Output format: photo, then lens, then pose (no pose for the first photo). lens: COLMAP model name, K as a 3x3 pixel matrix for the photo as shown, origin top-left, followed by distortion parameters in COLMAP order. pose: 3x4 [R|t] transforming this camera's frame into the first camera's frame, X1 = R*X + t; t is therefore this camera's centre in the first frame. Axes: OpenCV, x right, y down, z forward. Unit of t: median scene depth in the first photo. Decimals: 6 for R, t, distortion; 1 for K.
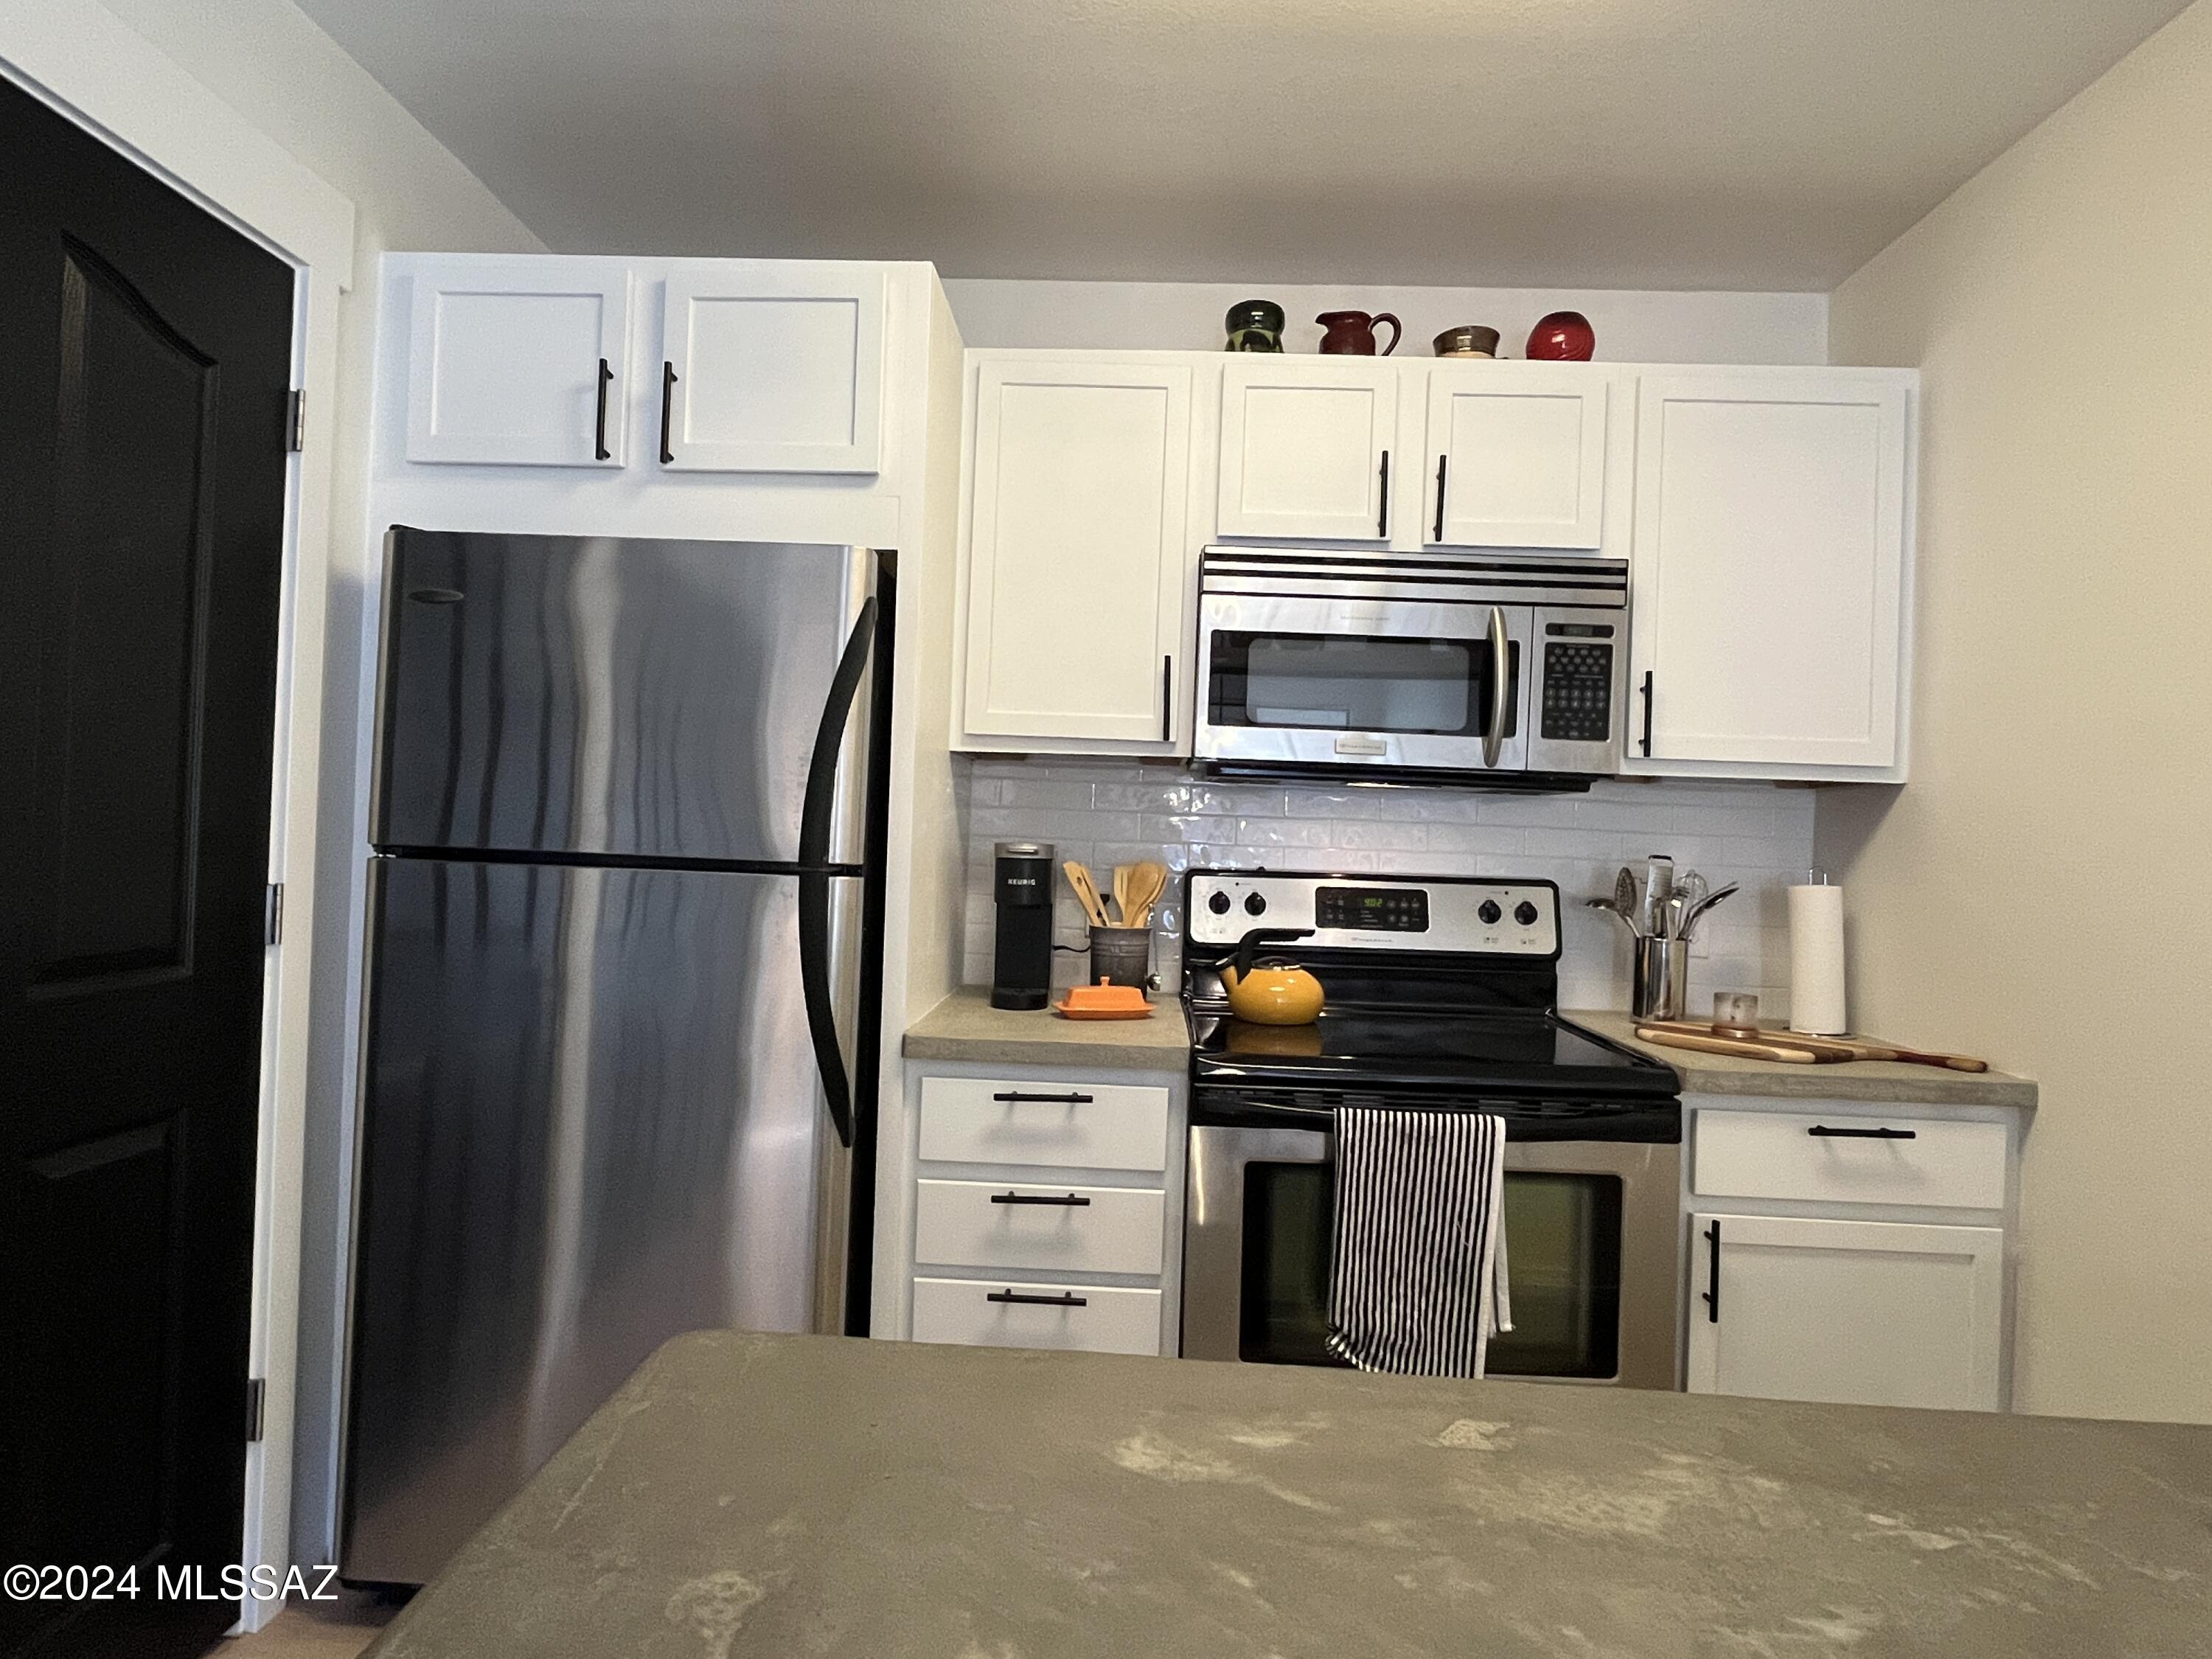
lens RADIAL K [[1199.9, 0, 1097.2], [0, 1199.9, 823.3], [0, 0, 1]] dist [-0.000100, -0.001759]
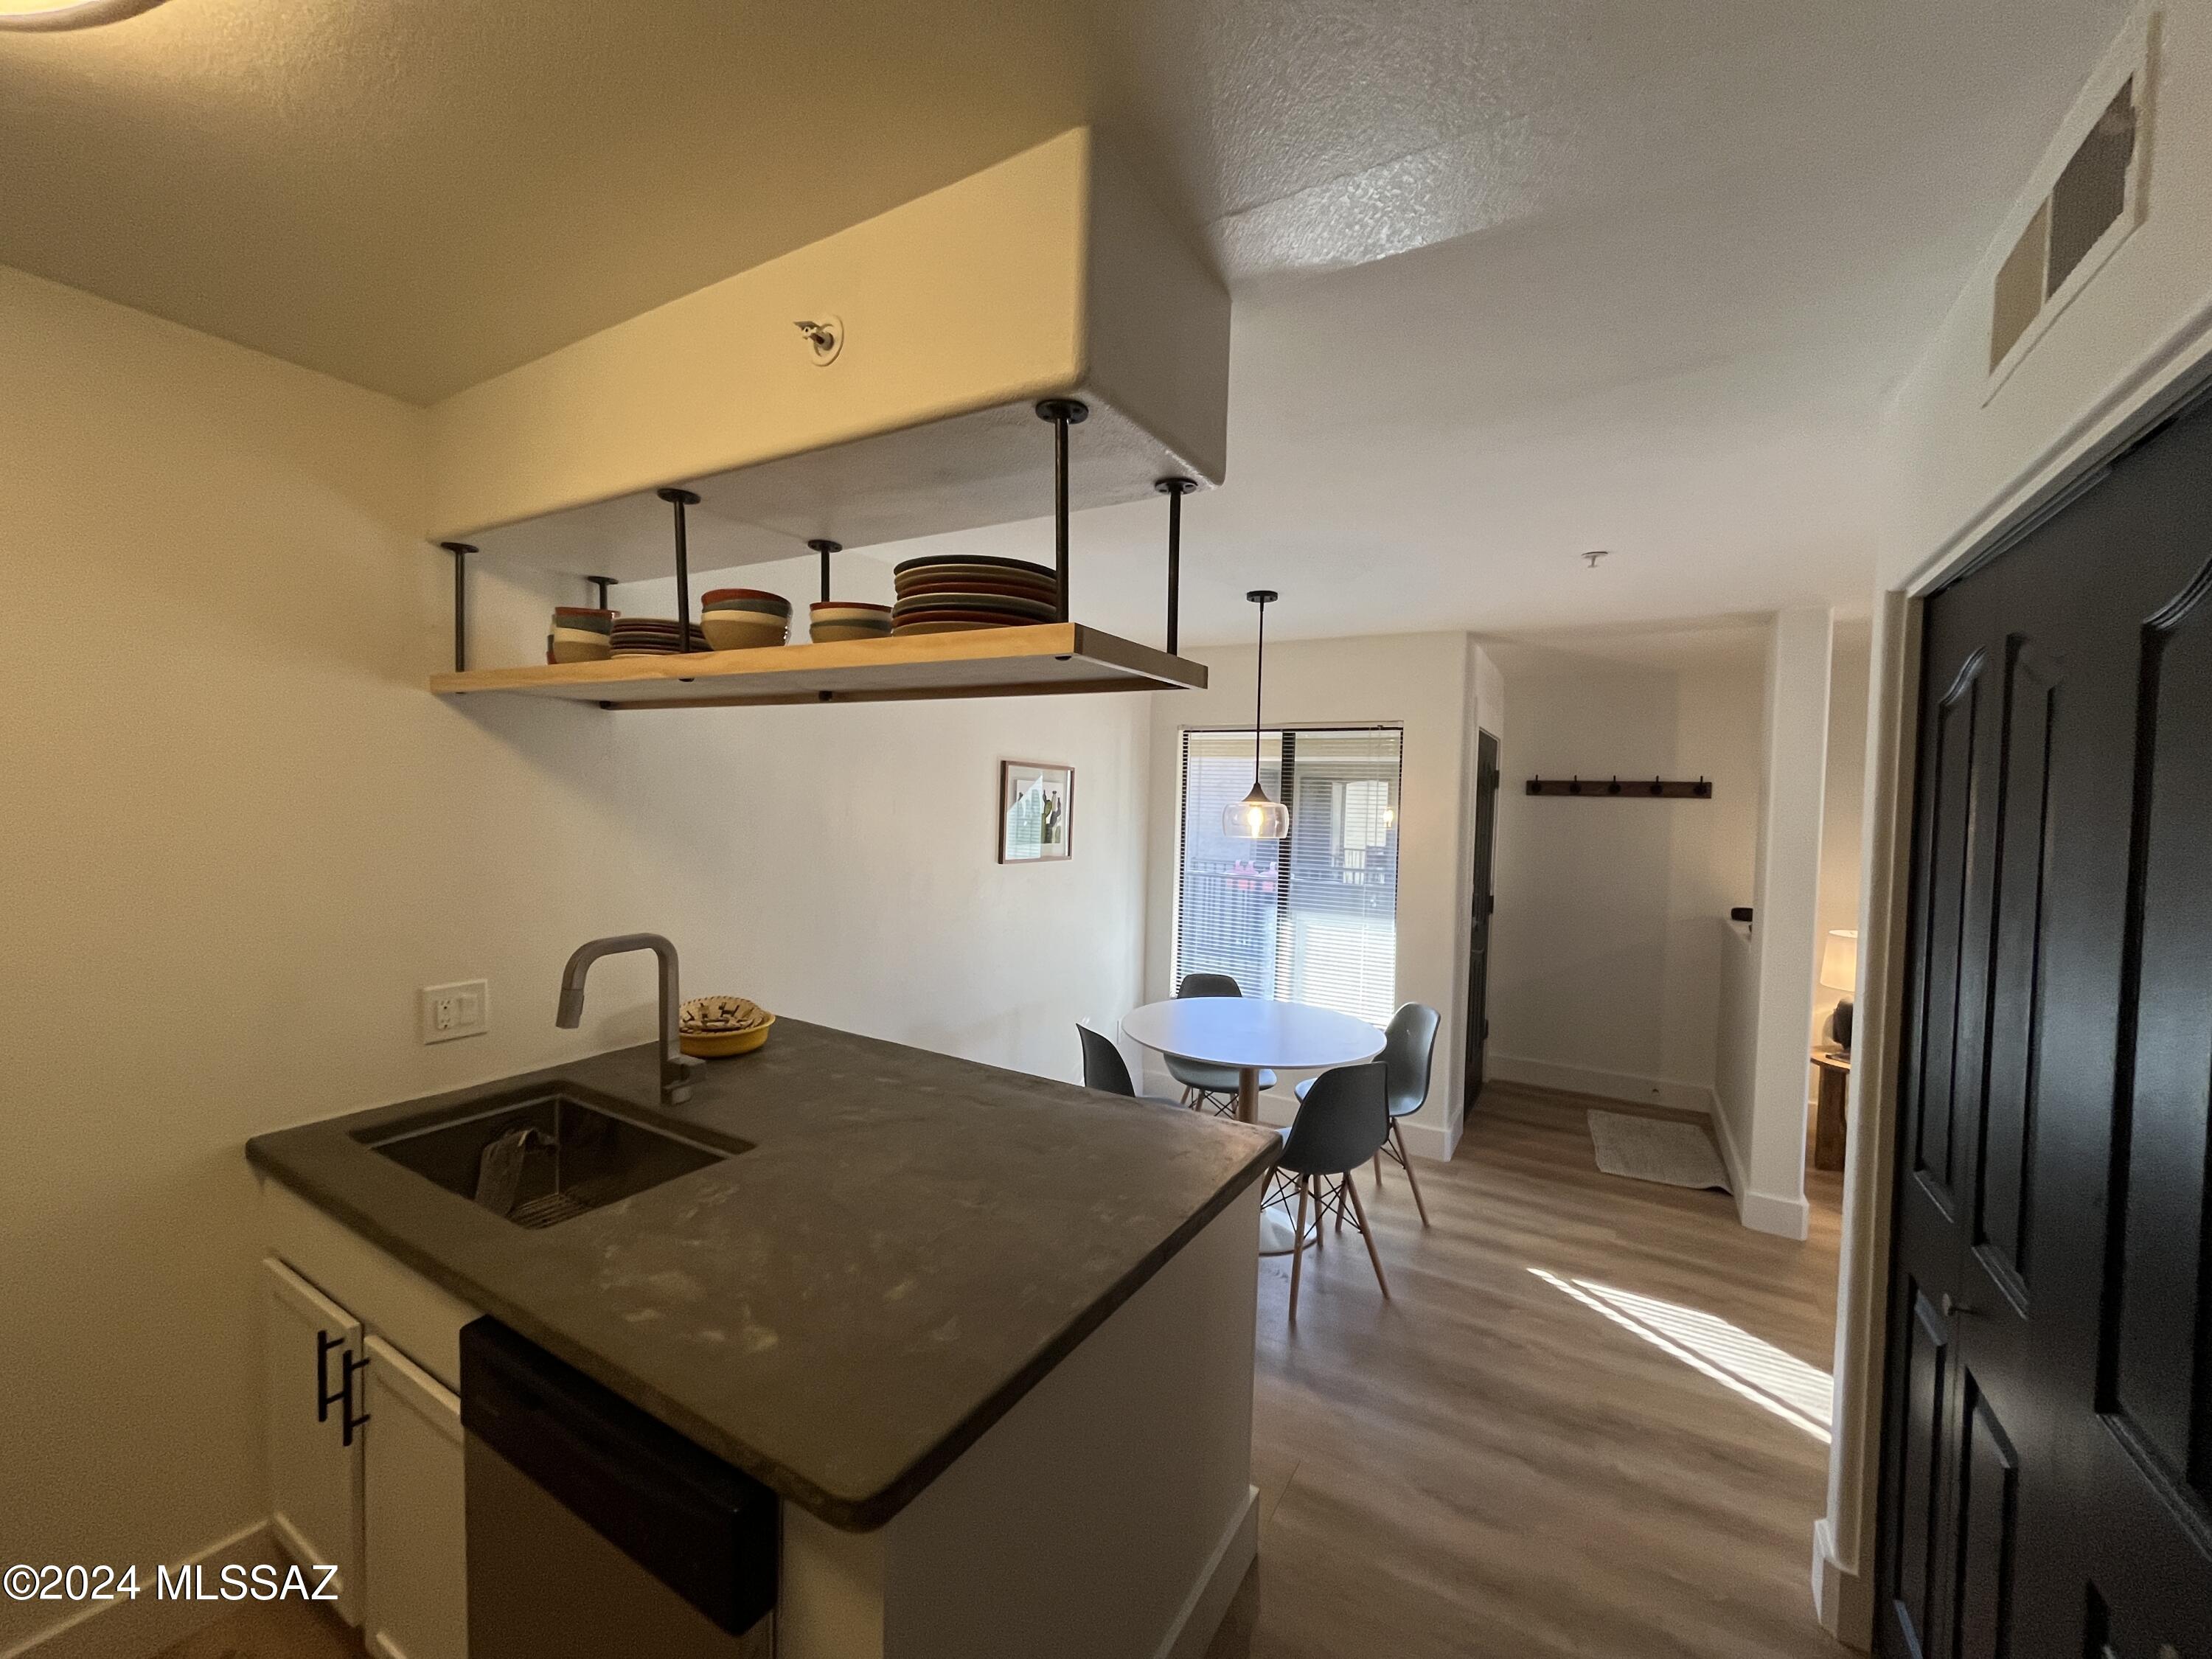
lens RADIAL K [[894.1, 0, 1105.1], [0, 894.1, 825.7], [0, 0, 1]] dist [-0.003206, -0.000303]
pose [[-0.878344, -0.076902, 0.471802, -0.389725], [-0.065171, 0.997024, 0.041184, -0.182420], [-0.473565, 0.005426, -0.880742, 0.662072]]
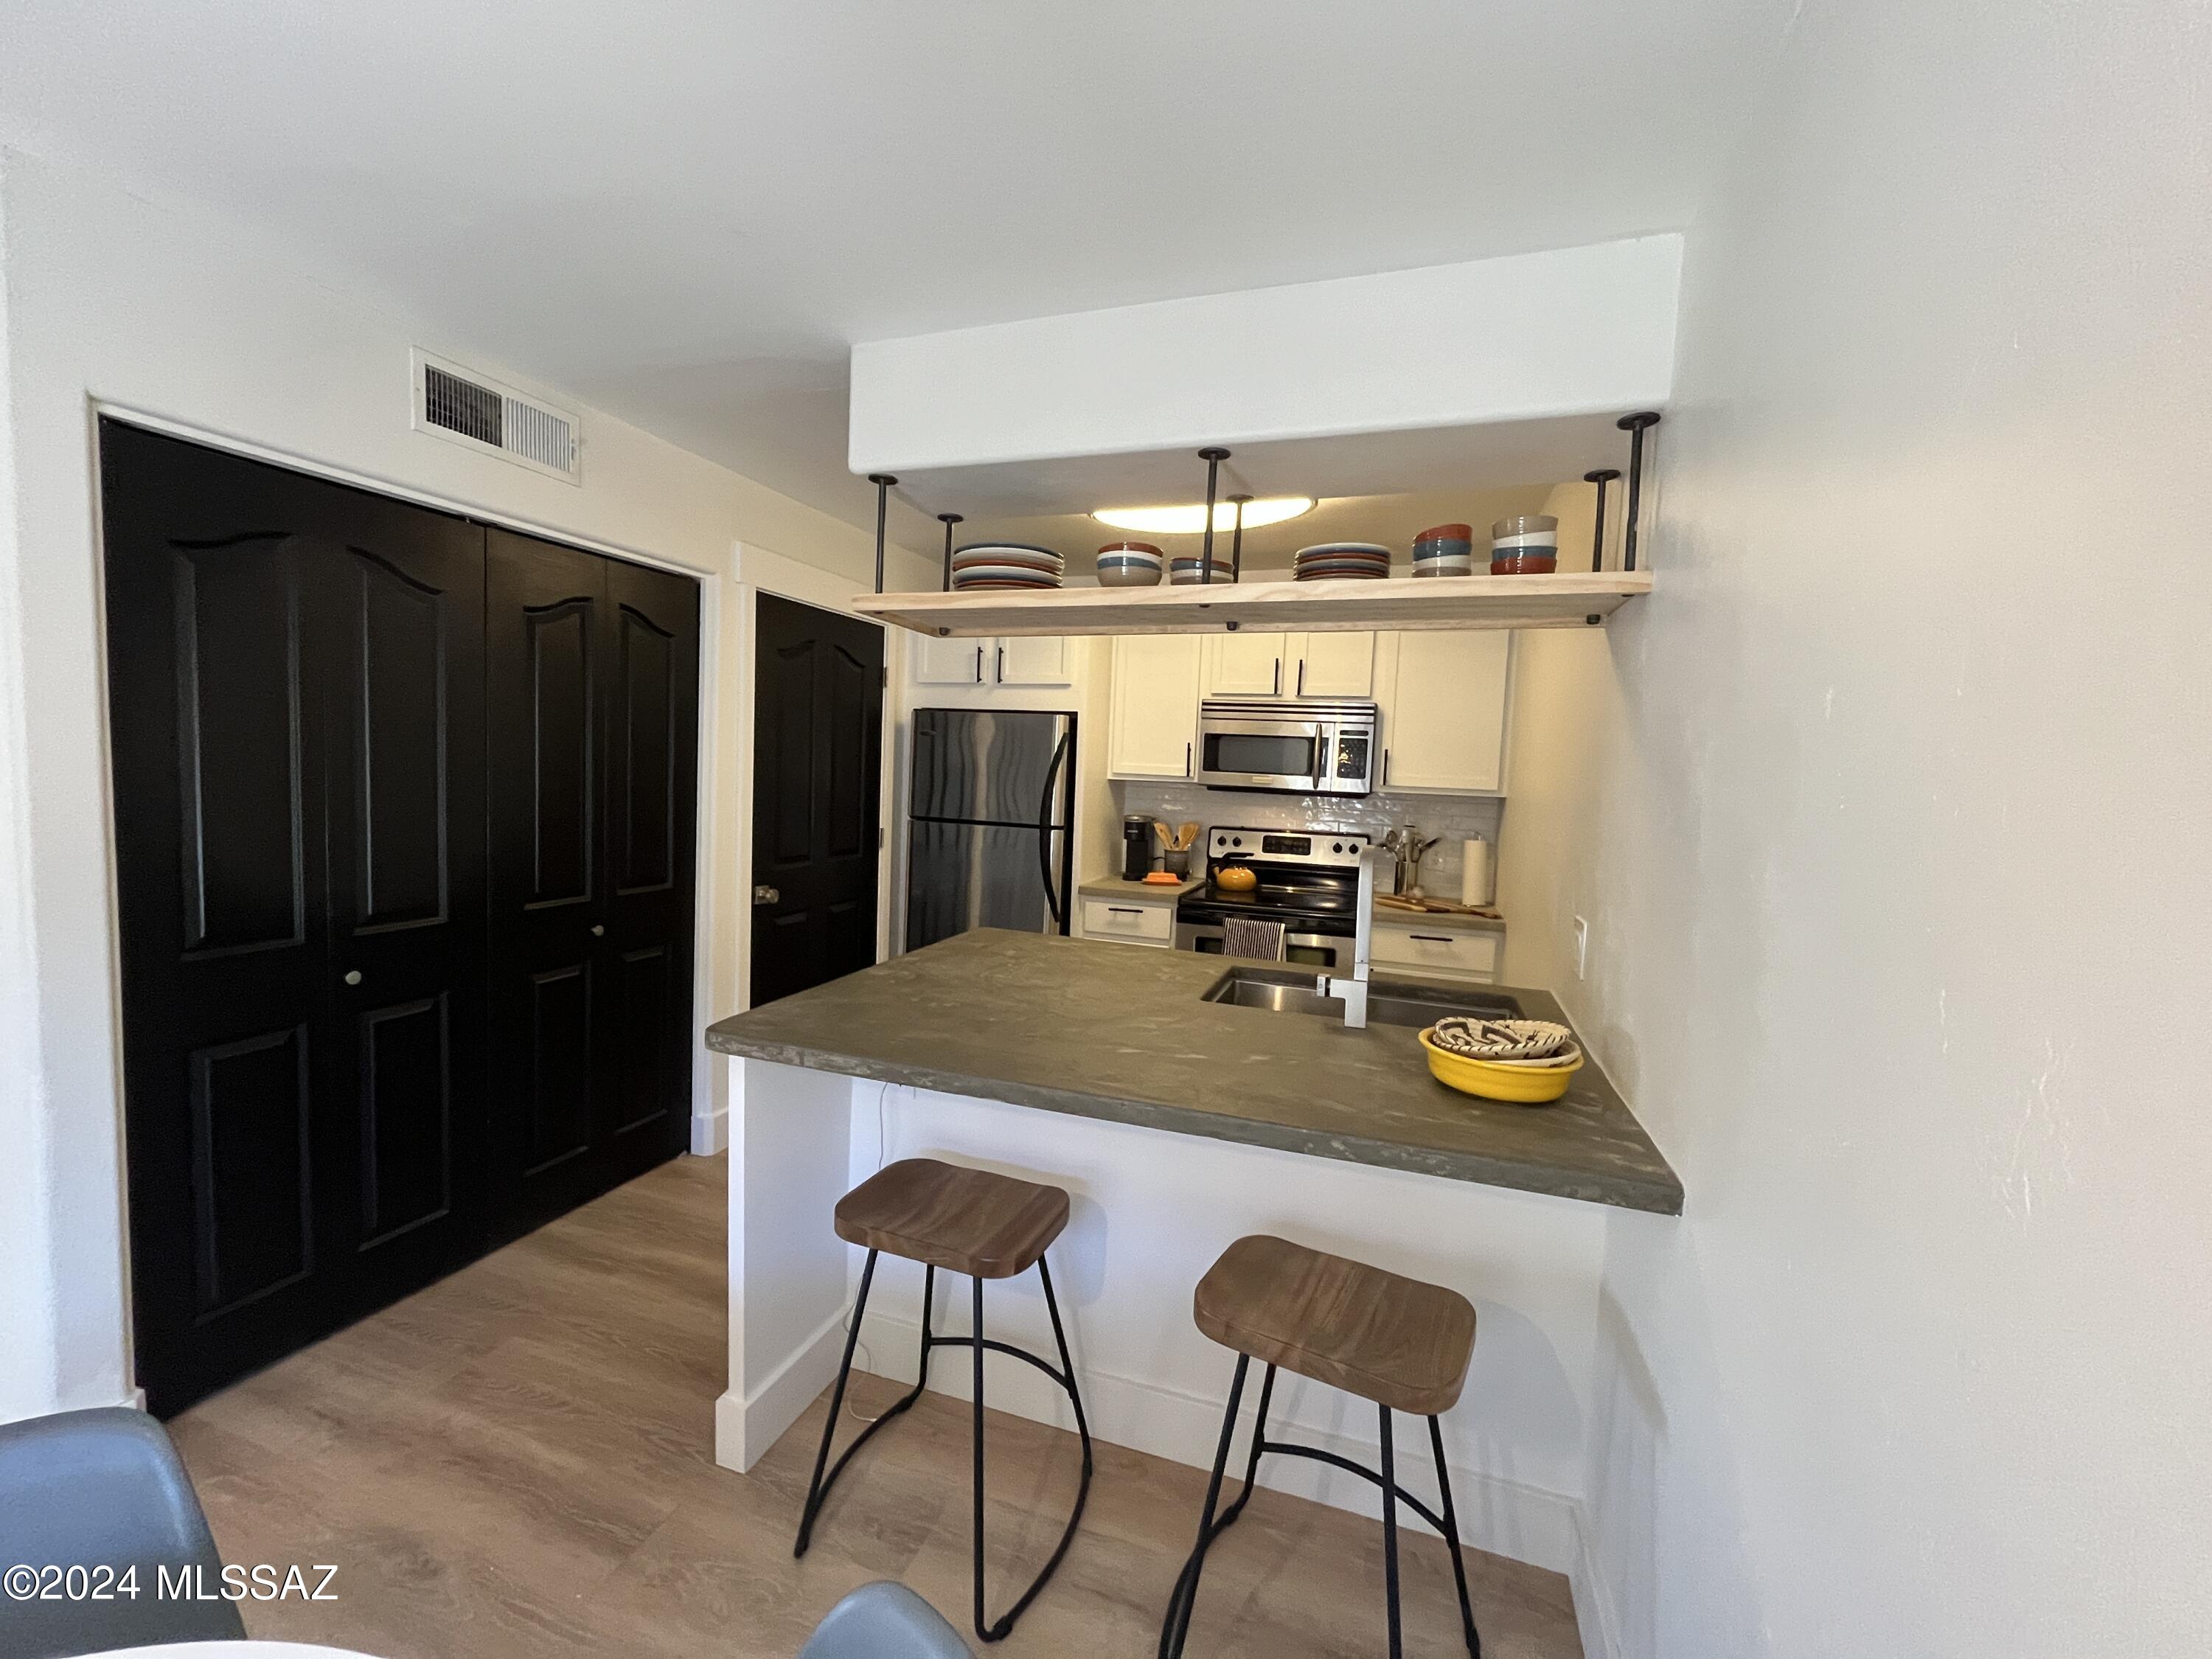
lens RADIAL K [[887.9, 0, 1099.0], [0, 887.9, 827.9], [0, 0, 1]] dist [-0.003183, -0.000249]
pose [[0.958394, 0.021839, -0.284612, 0.420873], [-0.002759, 0.997731, 0.067267, -0.088659], [0.285435, -0.063683, 0.956280, -0.860883]]
